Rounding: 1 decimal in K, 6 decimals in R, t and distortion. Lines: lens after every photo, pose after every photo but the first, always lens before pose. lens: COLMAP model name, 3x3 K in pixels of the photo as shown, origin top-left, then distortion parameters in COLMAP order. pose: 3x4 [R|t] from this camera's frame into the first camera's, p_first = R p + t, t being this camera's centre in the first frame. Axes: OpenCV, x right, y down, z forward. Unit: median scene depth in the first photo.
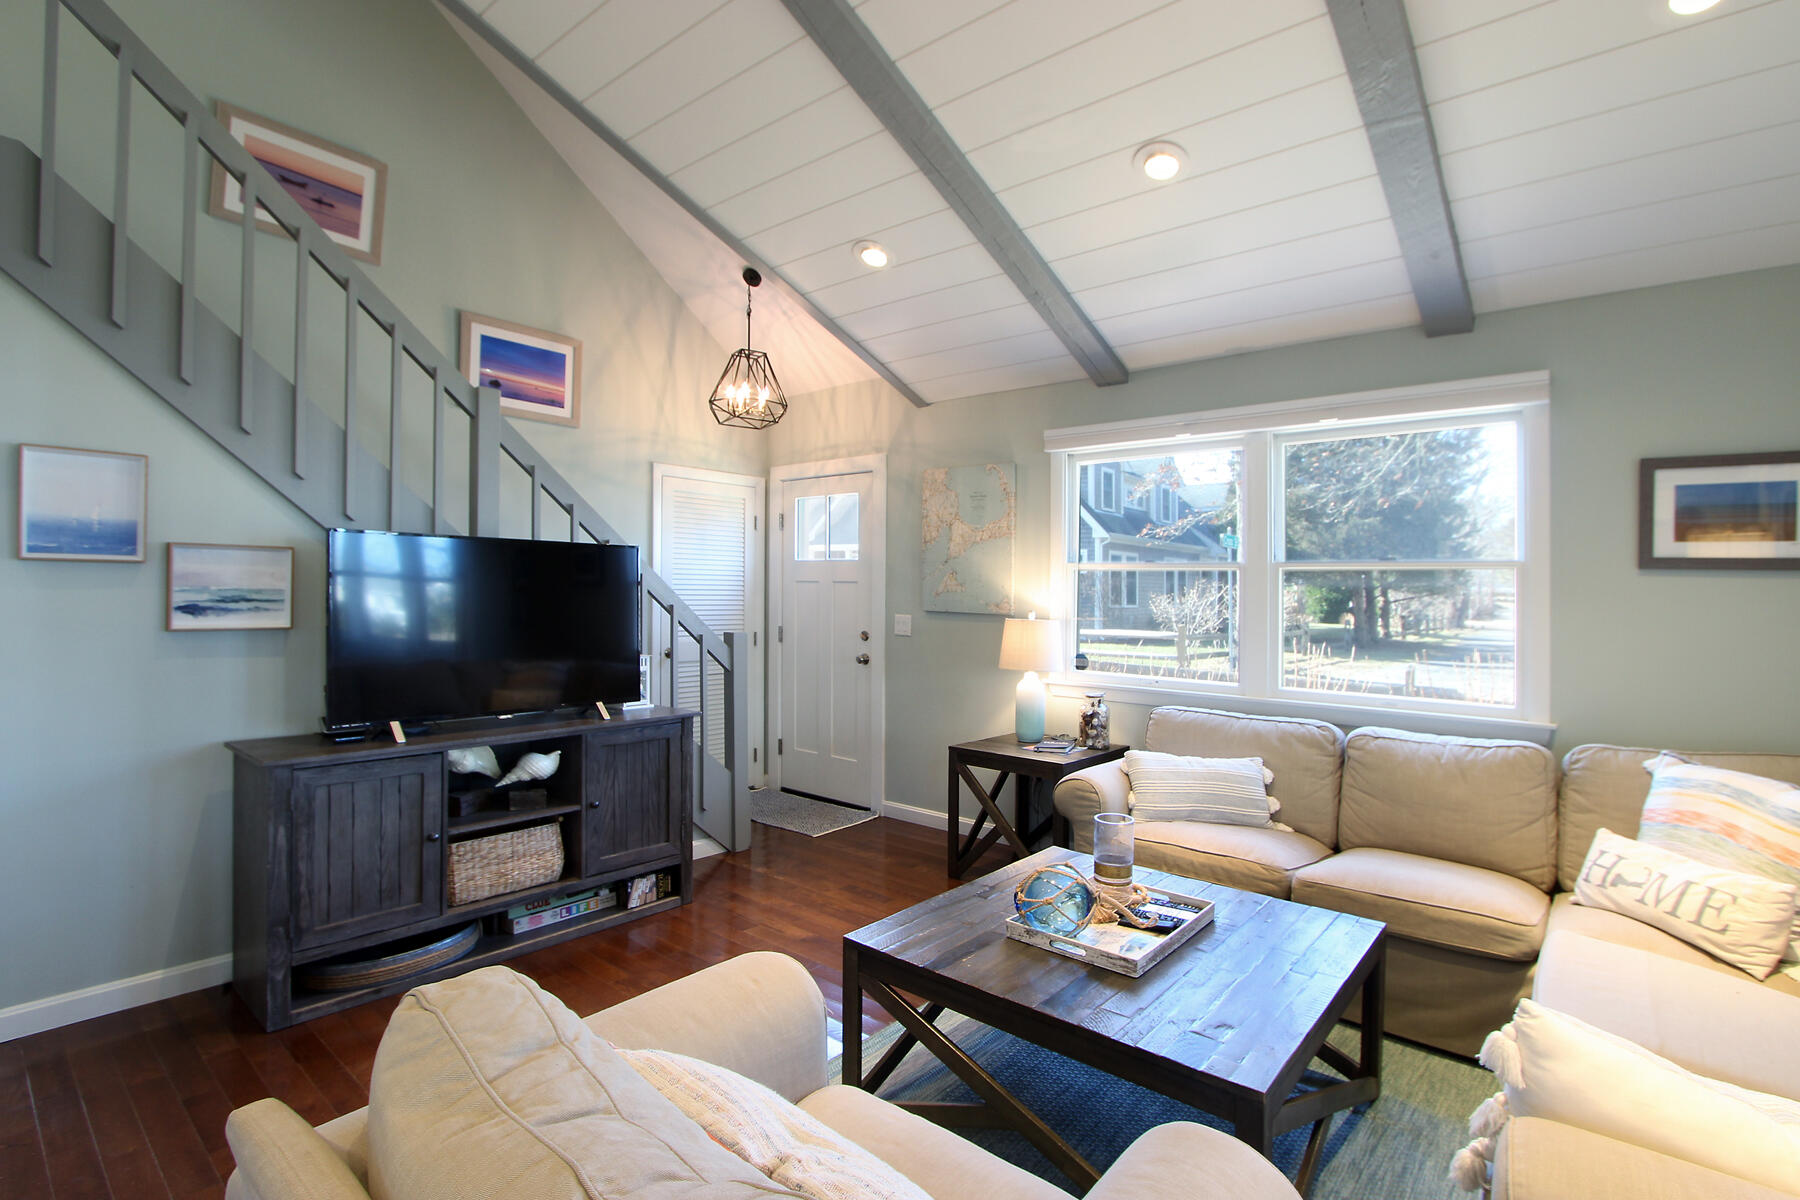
lens RADIAL K [[902.0, 0, 932.7], [0, 902.0, 600.6], [0, 0, 1]] dist [-0.001669, -0.001994]
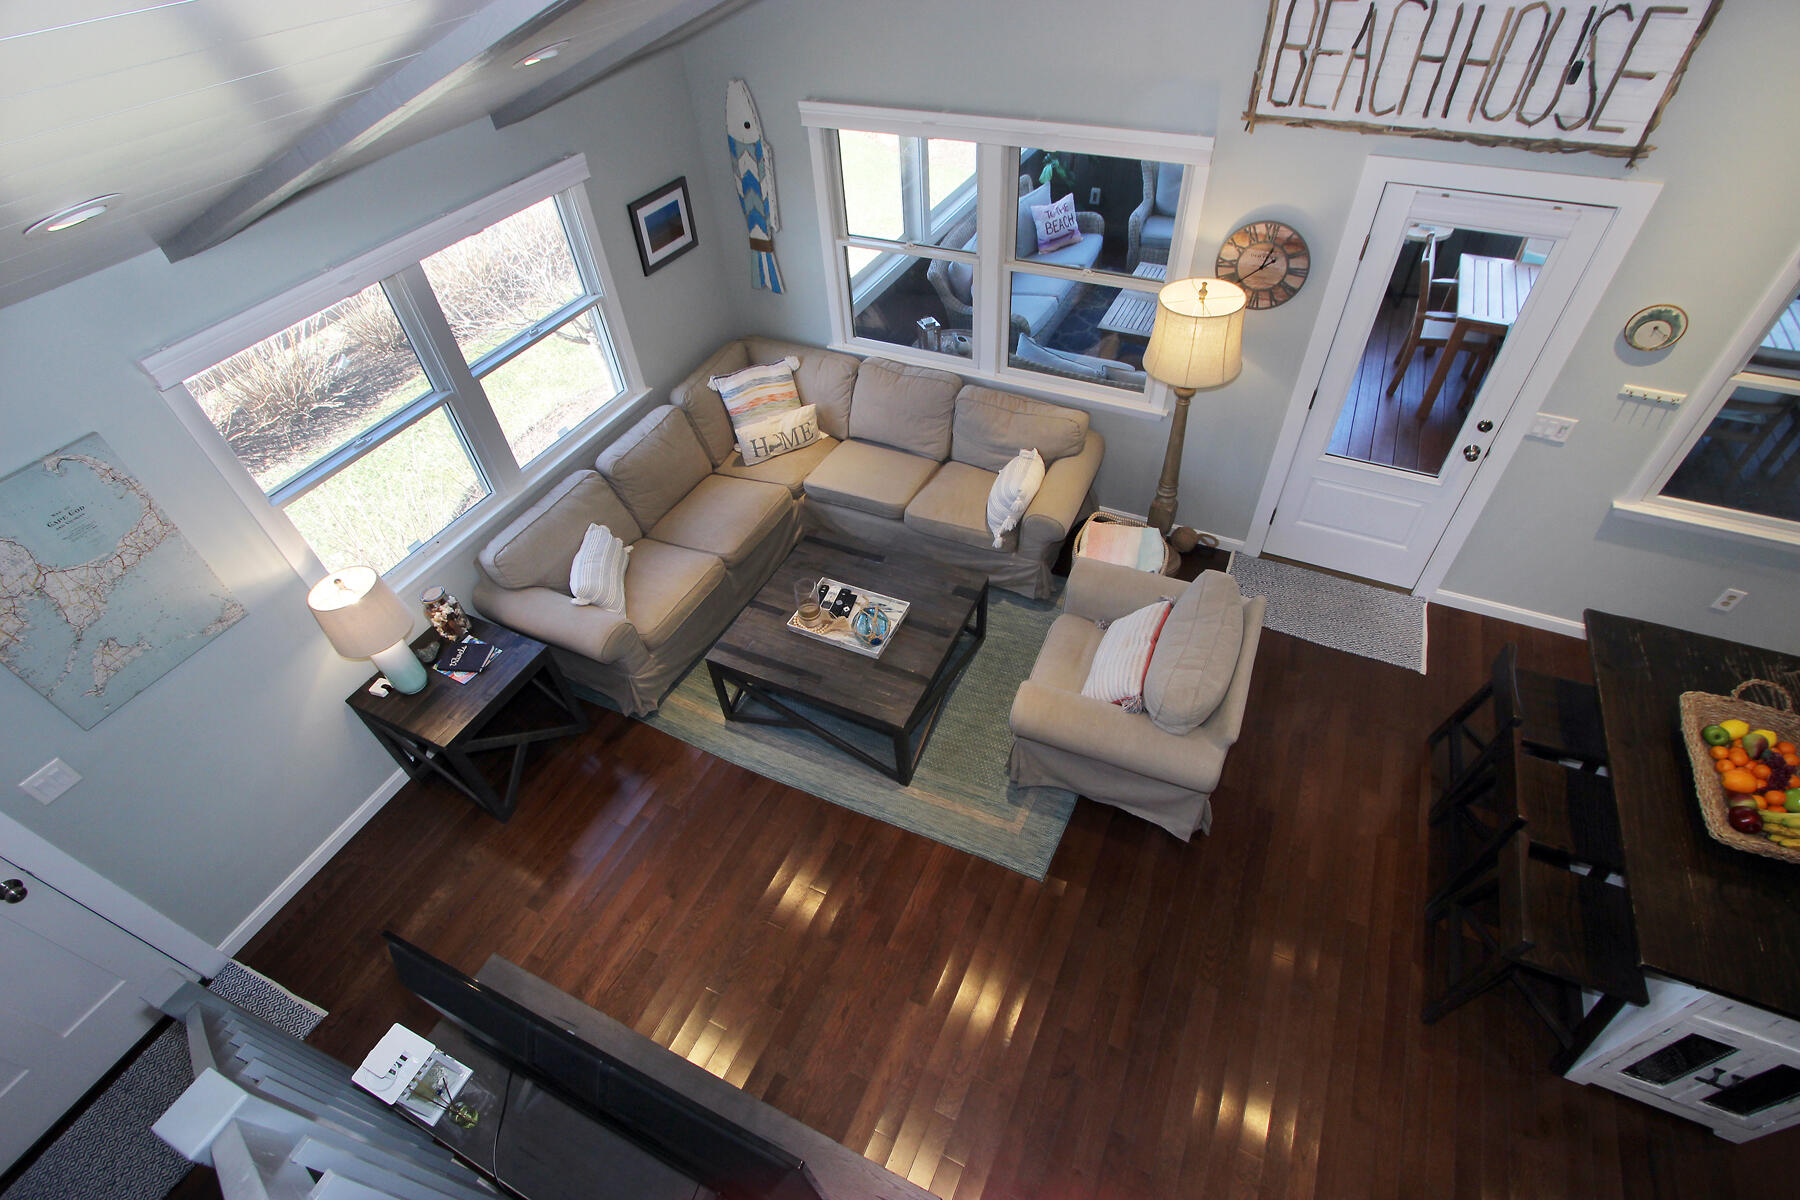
lens RADIAL K [[840.7, 0, 950.0], [0, 840.7, 599.4], [0, 0, 1]] dist [0.000930, 0.001417]
pose [[-0.270754, -0.686104, 0.675243, -0.764058], [0.012481, 0.698882, 0.715128, -0.696821], [-0.962568, 0.202052, -0.180662, 0.866882]]
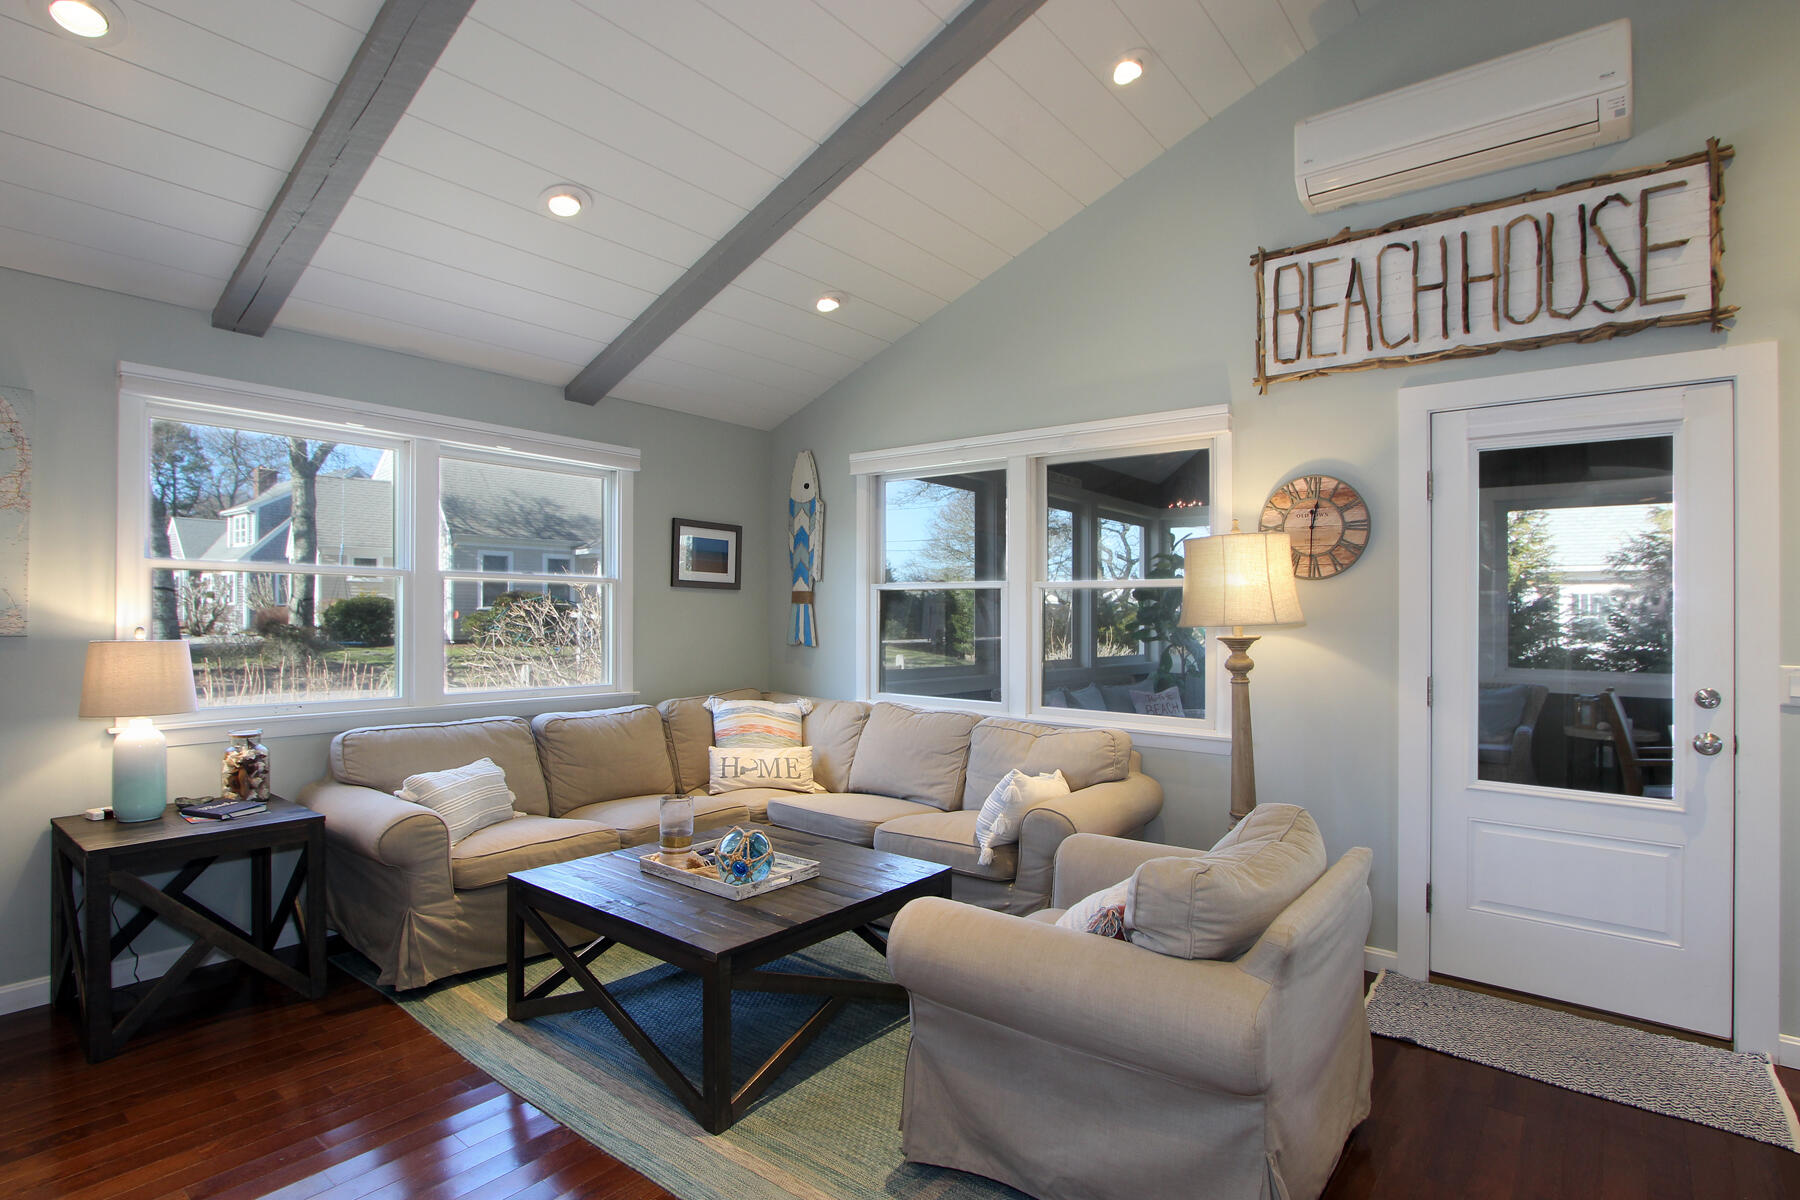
lens RADIAL K [[902.0, 0, 932.7], [0, 902.0, 600.6], [0, 0, 1]] dist [-0.001669, -0.001994]
pose [[-0.036933, -0.001478, 0.999317, -0.825574], [0.001745, 0.999997, 0.001543, -0.012322], [-0.999316, 0.001800, -0.036930, 0.599149]]
